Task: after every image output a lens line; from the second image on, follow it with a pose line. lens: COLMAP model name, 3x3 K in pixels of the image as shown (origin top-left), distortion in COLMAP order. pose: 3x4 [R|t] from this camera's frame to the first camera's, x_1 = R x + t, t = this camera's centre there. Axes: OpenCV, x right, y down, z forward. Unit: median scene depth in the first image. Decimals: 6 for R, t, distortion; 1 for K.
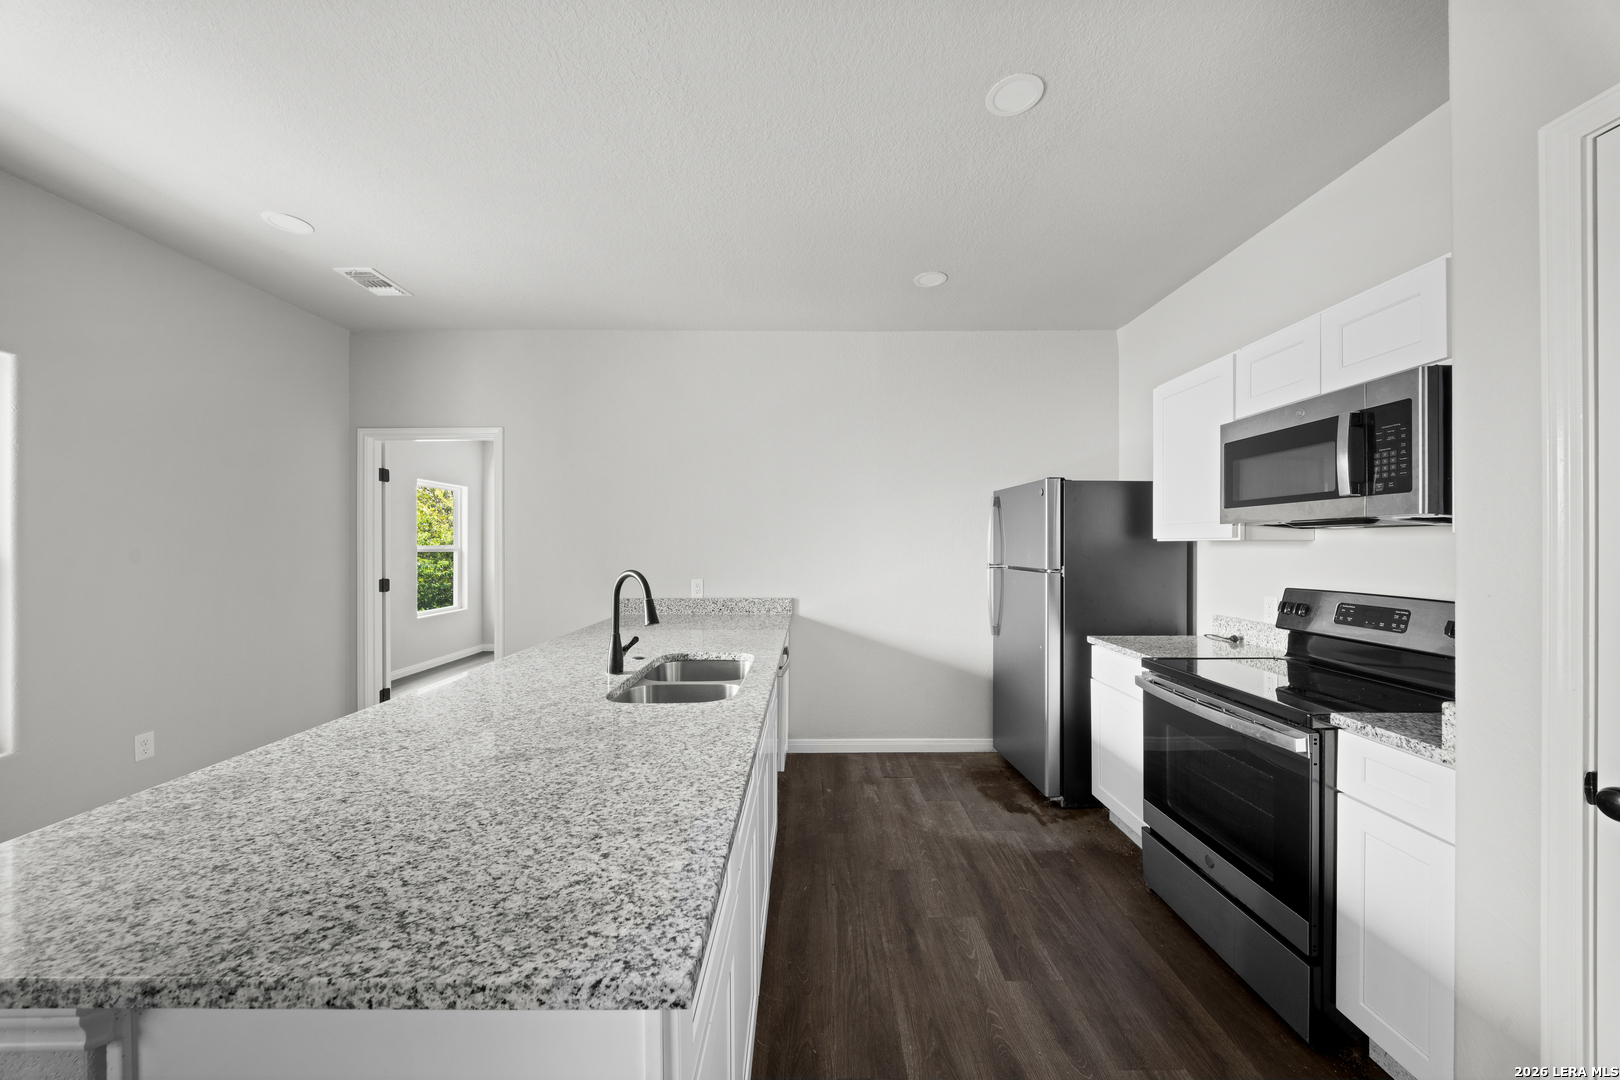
lens RADIAL K [[564.5, 0, 805.0], [0, 564.5, 545.9], [0, 0, 1]] dist [-0.000177, -0.001318]
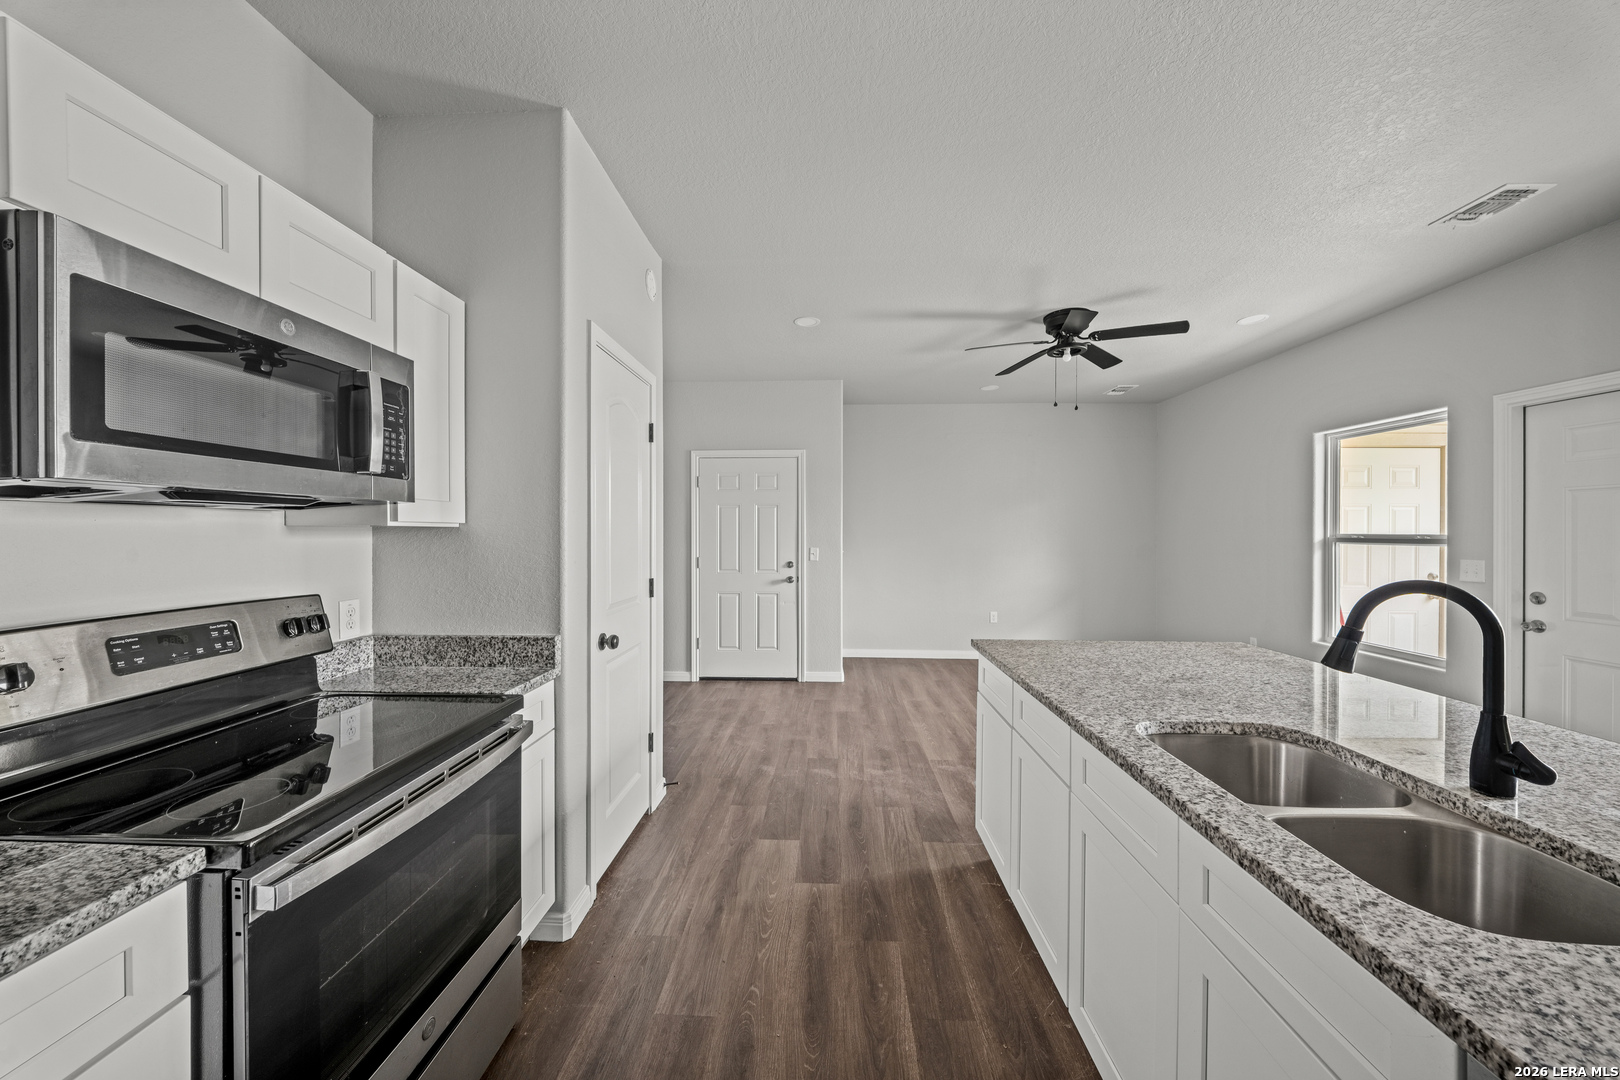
lens RADIAL K [[564.5, 0, 808.4], [0, 564.5, 533.3], [0, 0, 1]] dist [-0.000177, -0.001318]
pose [[-0.999431, -0.002366, 0.033652, 0.228274], [-0.002179, 0.999982, 0.005583, -0.005360], [-0.033664, 0.005507, -0.999418, 1.379537]]
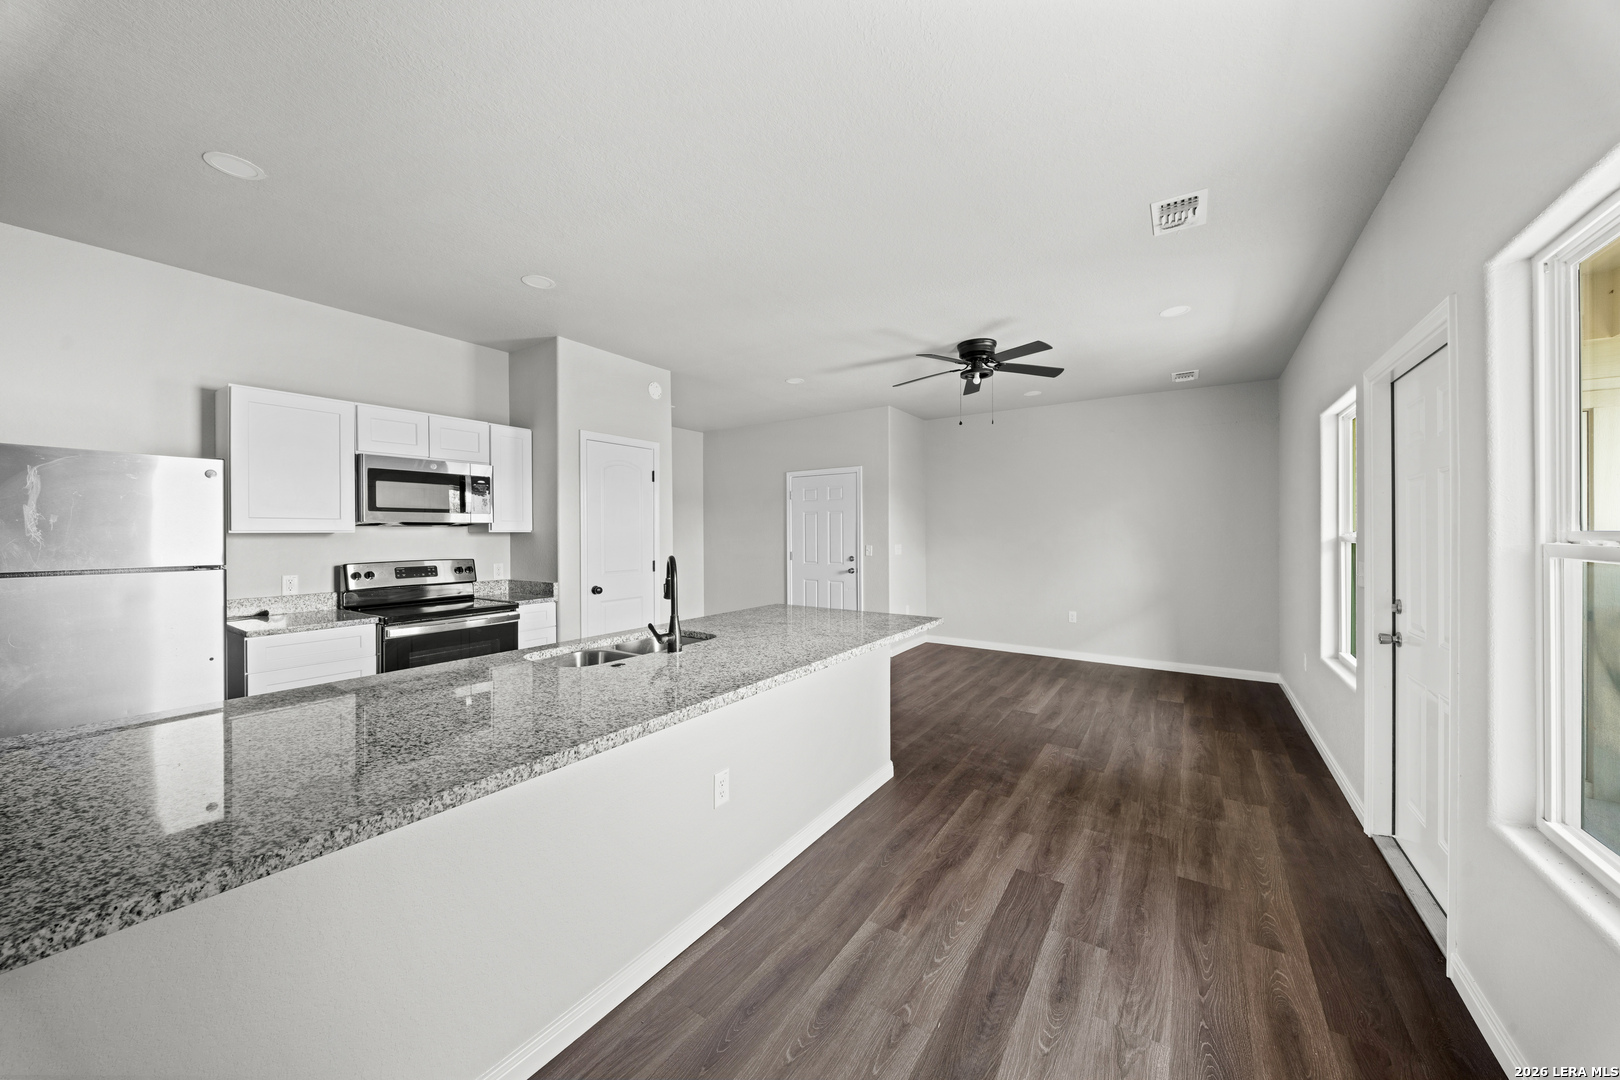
lens RADIAL K [[564.5, 0, 804.3], [0, 564.5, 534.0], [0, 0, 1]] dist [-0.000177, -0.001318]
pose [[-0.828754, 0.000365, 0.559612, -1.050499], [0.004861, 0.999967, 0.006548, -0.011058], [-0.559591, 0.008147, -0.828729, 1.605287]]
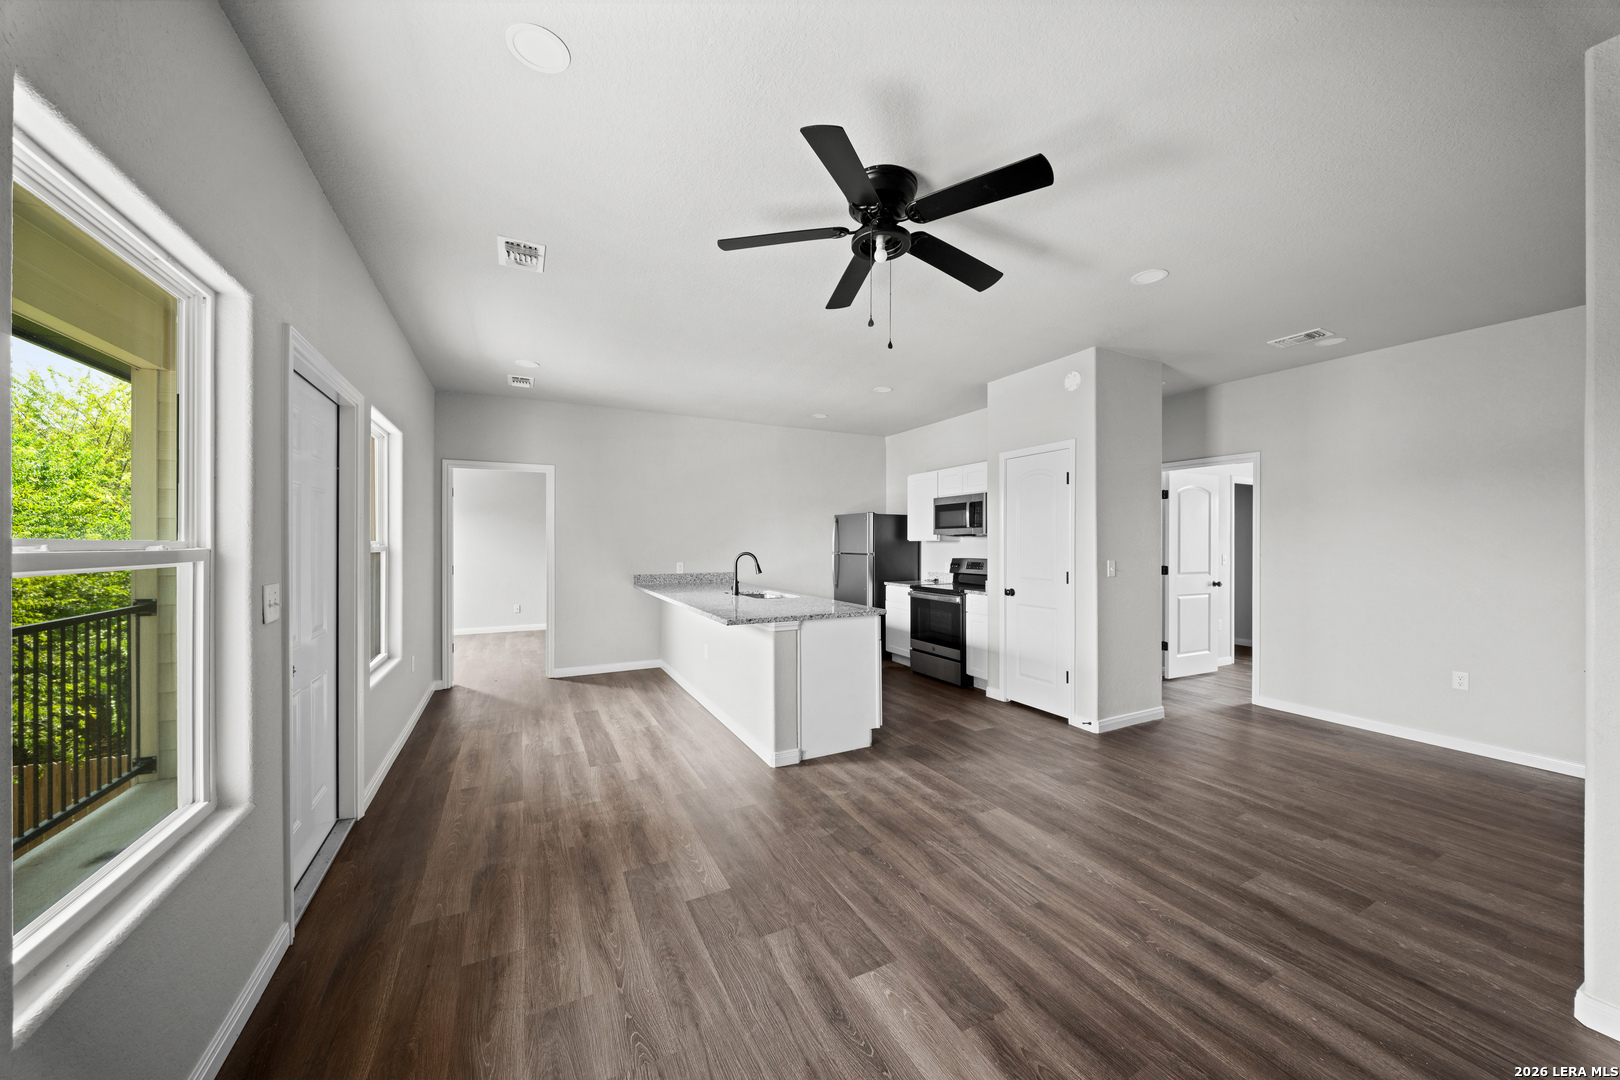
lens RADIAL K [[564.5, 0, 806.4], [0, 564.5, 544.1], [0, 0, 1]] dist [-0.000177, -0.001318]
pose [[0.889865, 0.000053, 0.456225, -1.051522], [-0.000207, 1.000000, 0.000289, 0.006011], [-0.456225, -0.000351, 0.889864, -1.139906]]
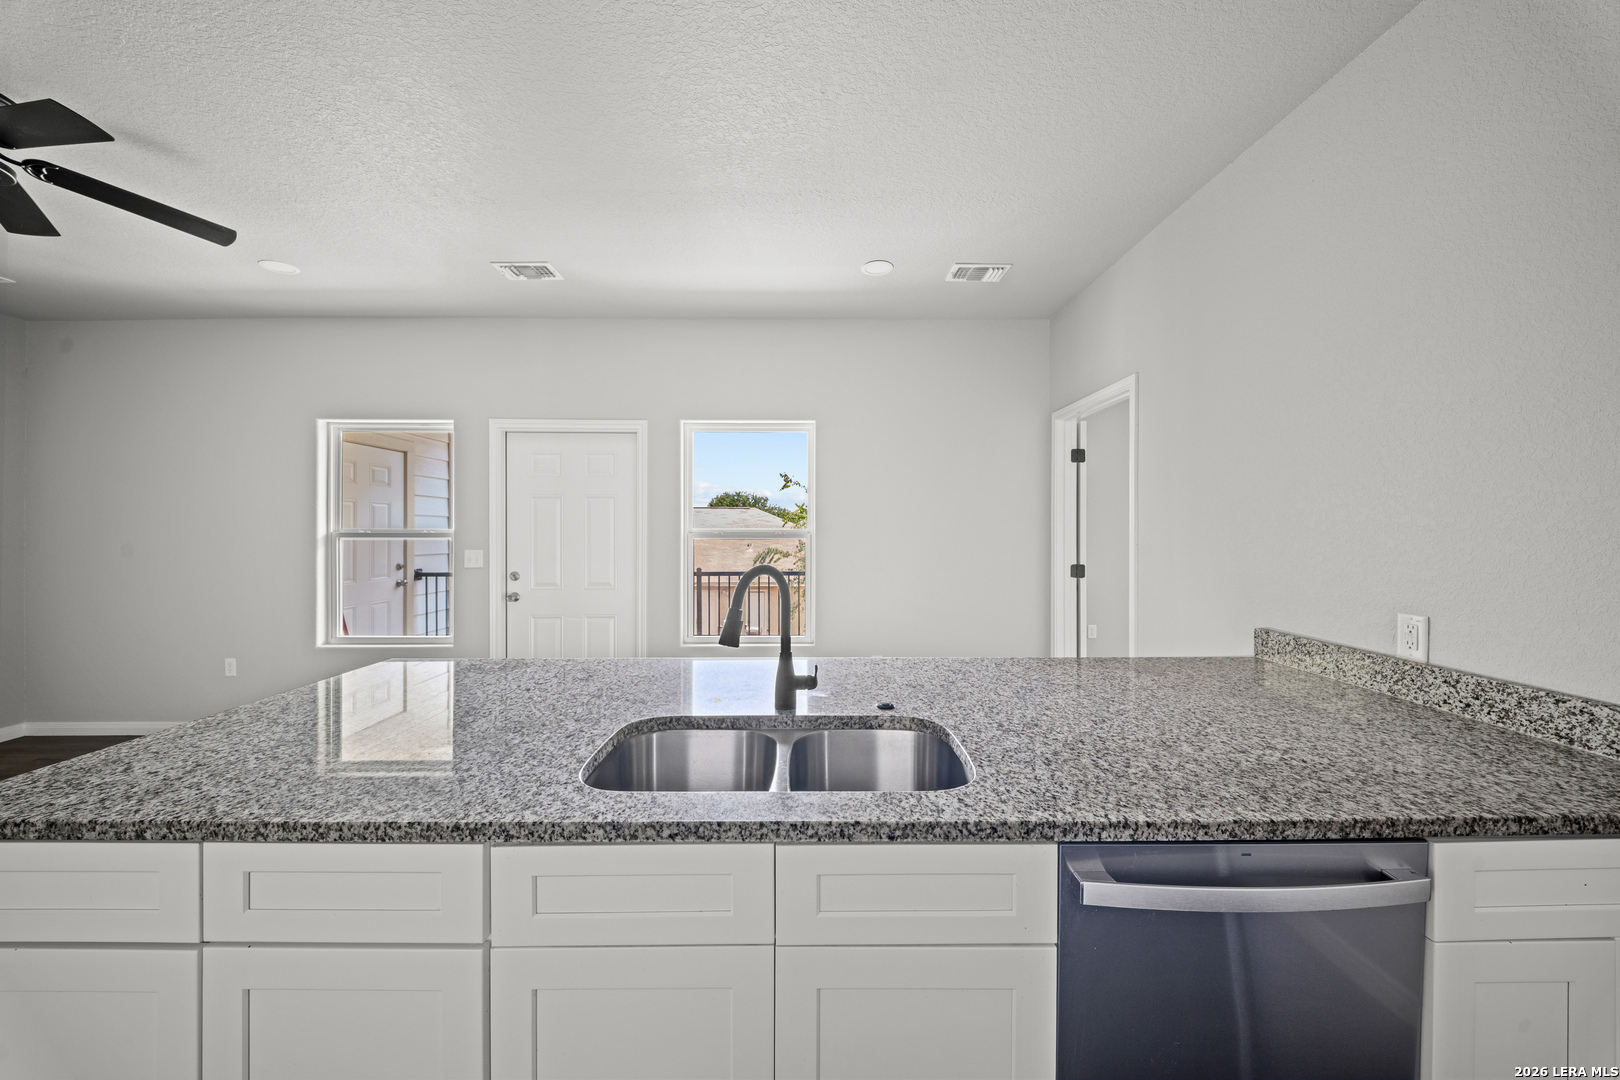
lens RADIAL K [[564.5, 0, 821.1], [0, 564.5, 525.9], [0, 0, 1]] dist [-0.000177, -0.001318]
pose [[0.009553, -0.003373, -0.999949, 0.352573], [-0.002295, 0.999992, -0.003396, -0.003638], [0.999952, 0.002327, 0.009545, 0.940796]]
